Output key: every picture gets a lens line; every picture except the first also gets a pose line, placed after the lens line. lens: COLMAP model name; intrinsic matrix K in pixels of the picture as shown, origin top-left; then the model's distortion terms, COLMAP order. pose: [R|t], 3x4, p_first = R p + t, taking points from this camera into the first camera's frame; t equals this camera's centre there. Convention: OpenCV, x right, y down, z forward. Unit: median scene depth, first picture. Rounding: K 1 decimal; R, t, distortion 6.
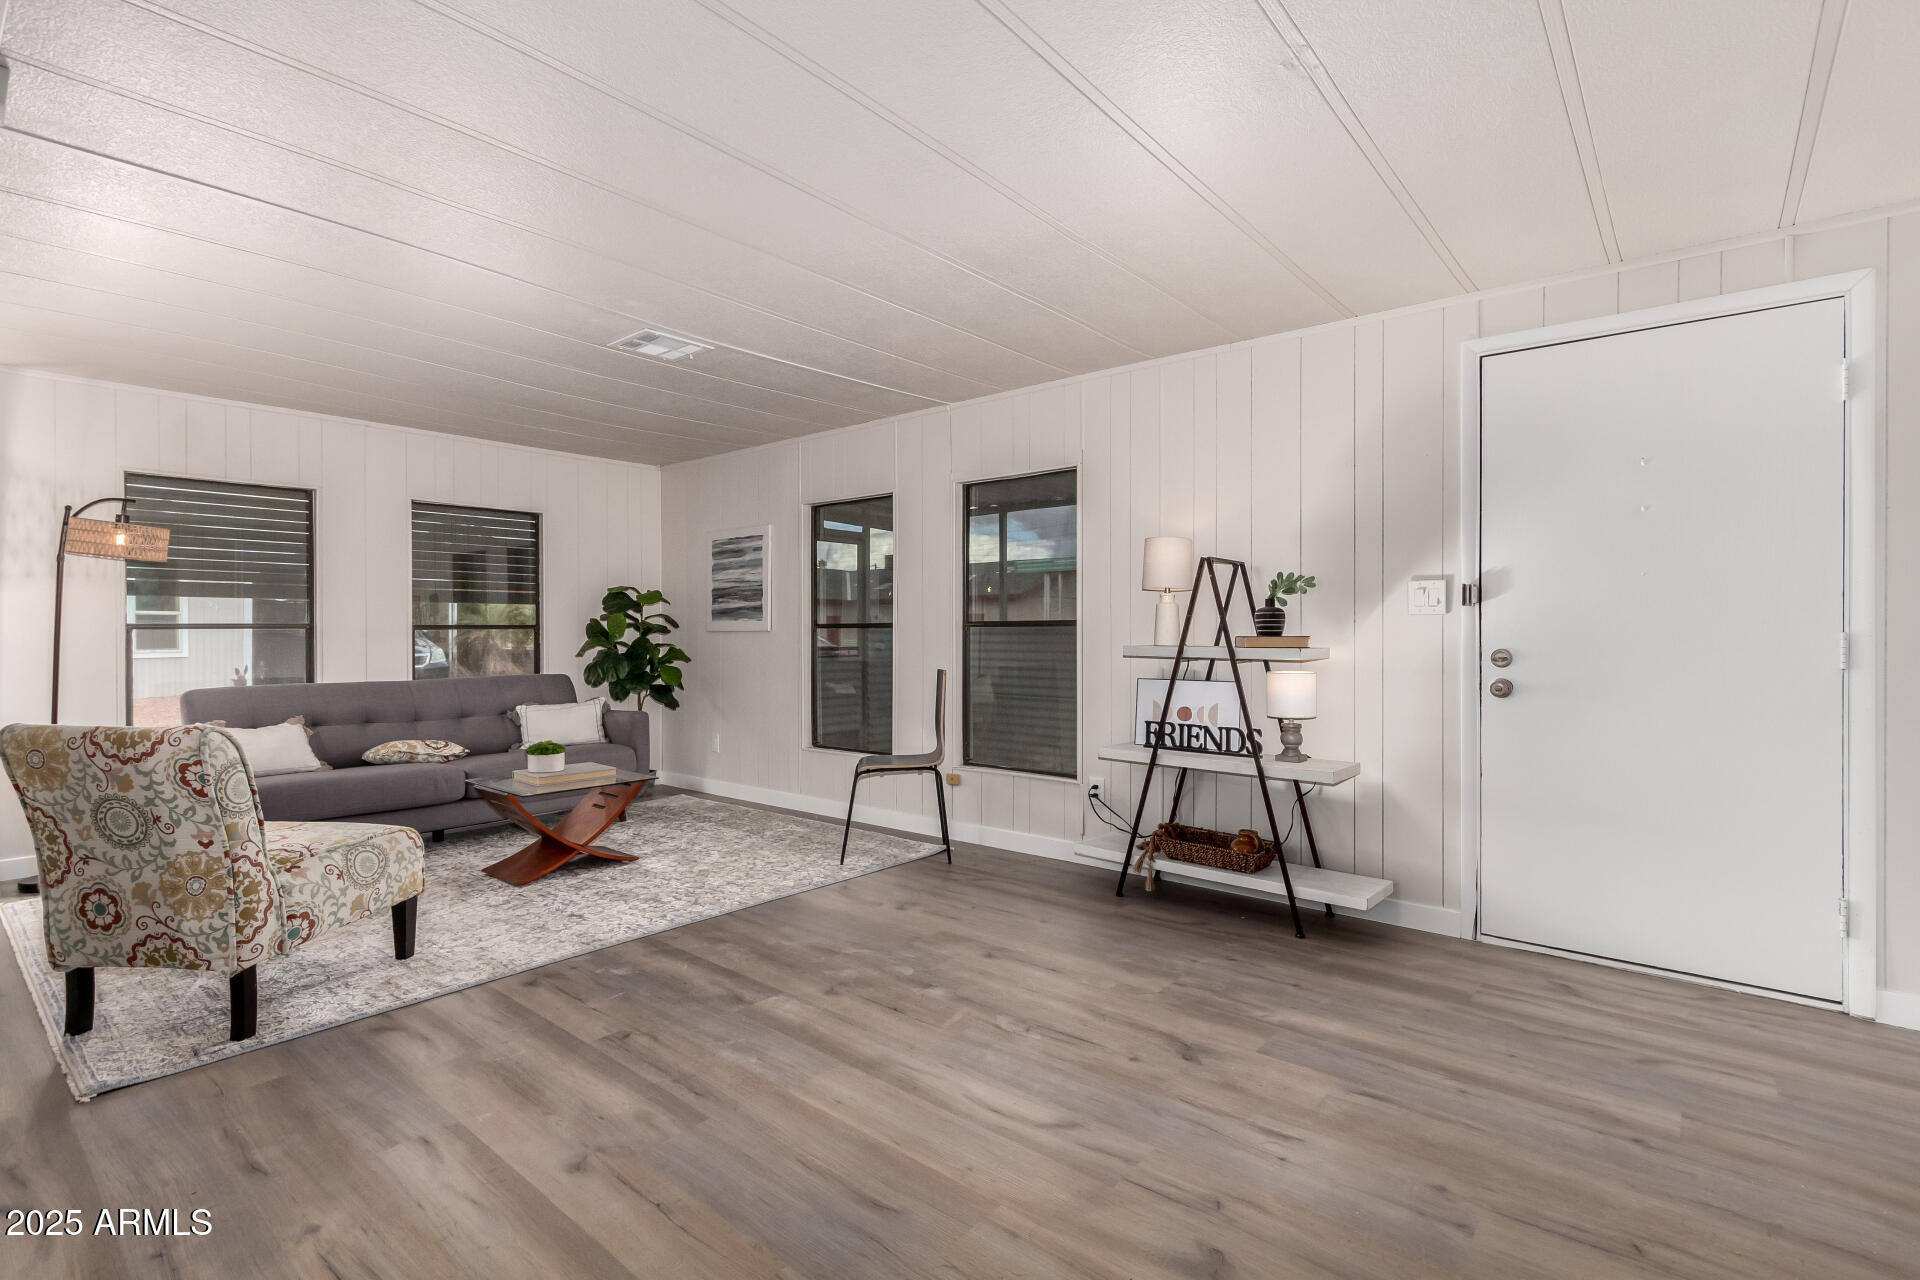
lens RADIAL K [[902.8, 0, 972.2], [0, 902.8, 630.3], [0, 0, 1]] dist [0.003539, 0.000740]
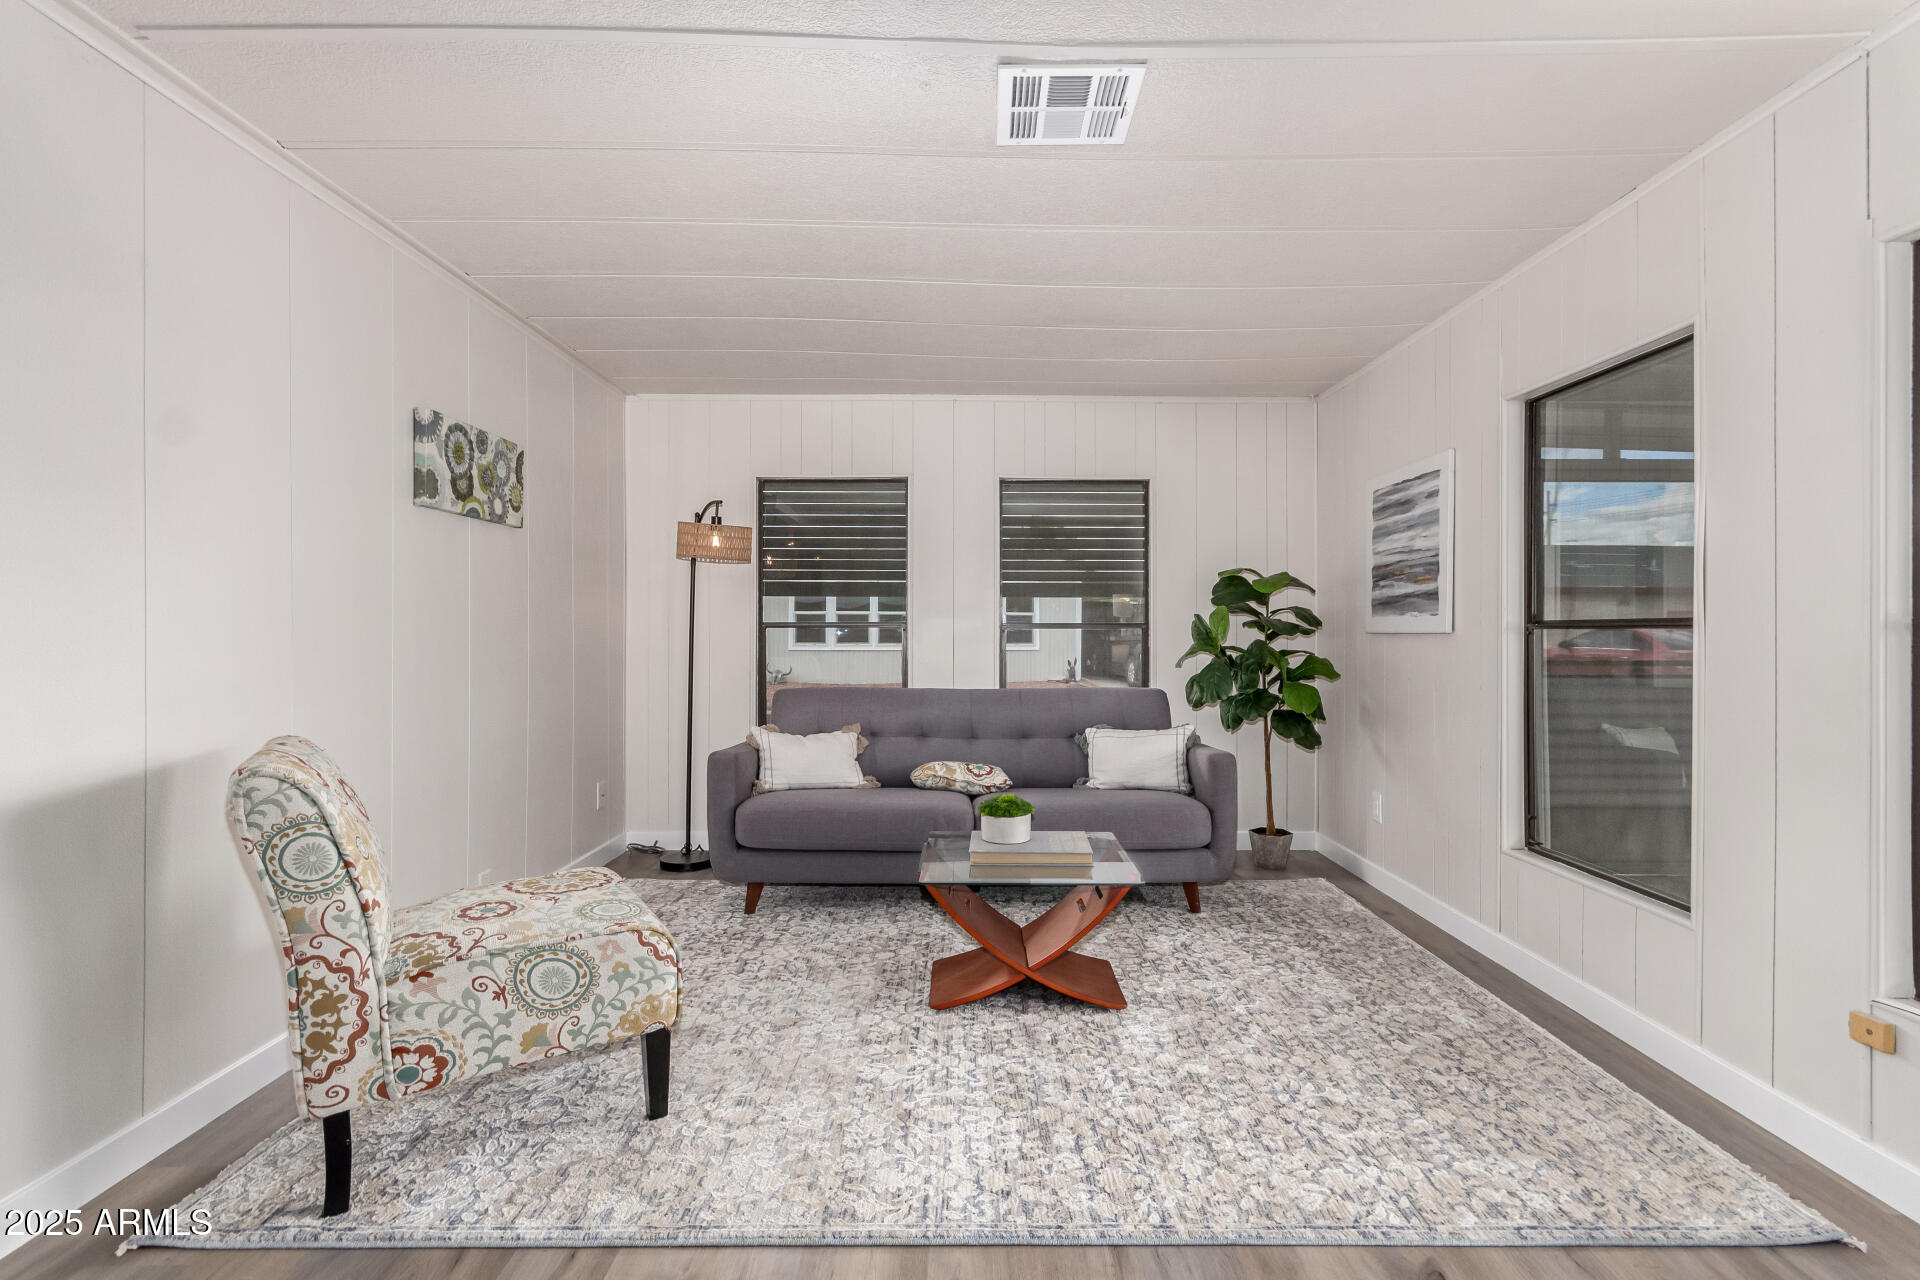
lens RADIAL K [[902.8, 0, 972.2], [0, 902.8, 630.3], [0, 0, 1]] dist [0.003539, 0.000740]
pose [[0.643761, 0.003067, -0.765220, 0.035646], [-0.002098, 0.999995, 0.002244, -0.002650], [0.765223, 0.000161, 0.643765, 0.651554]]
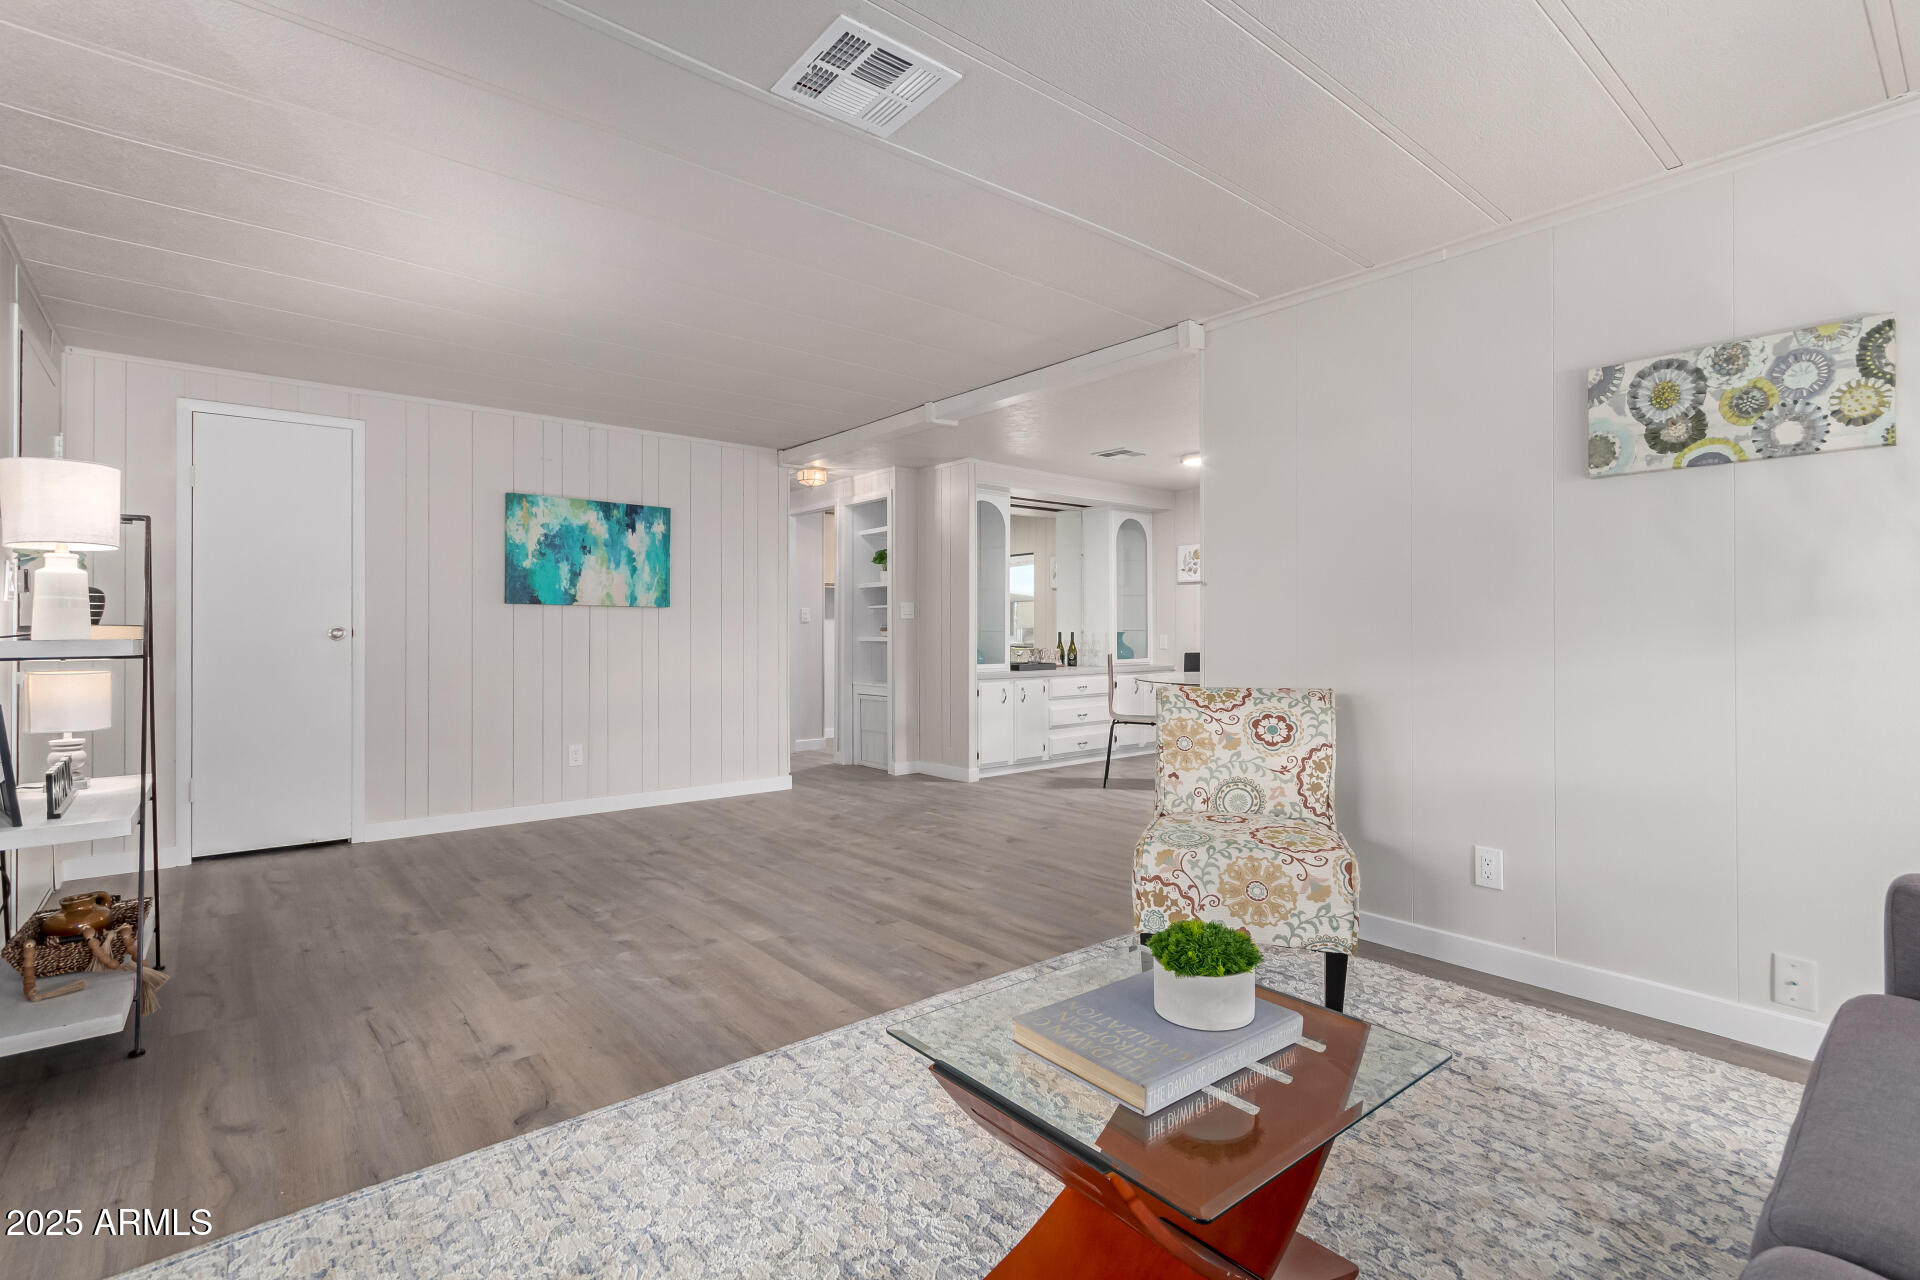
lens RADIAL K [[902.8, 0, 972.2], [0, 902.8, 630.3], [0, 0, 1]] dist [0.003539, 0.000740]
pose [[-0.984381, 0.003151, 0.176021, -0.558436], [0.002810, 0.999994, -0.002186, 0.014544], [-0.176027, -0.001657, -0.984384, 1.693857]]
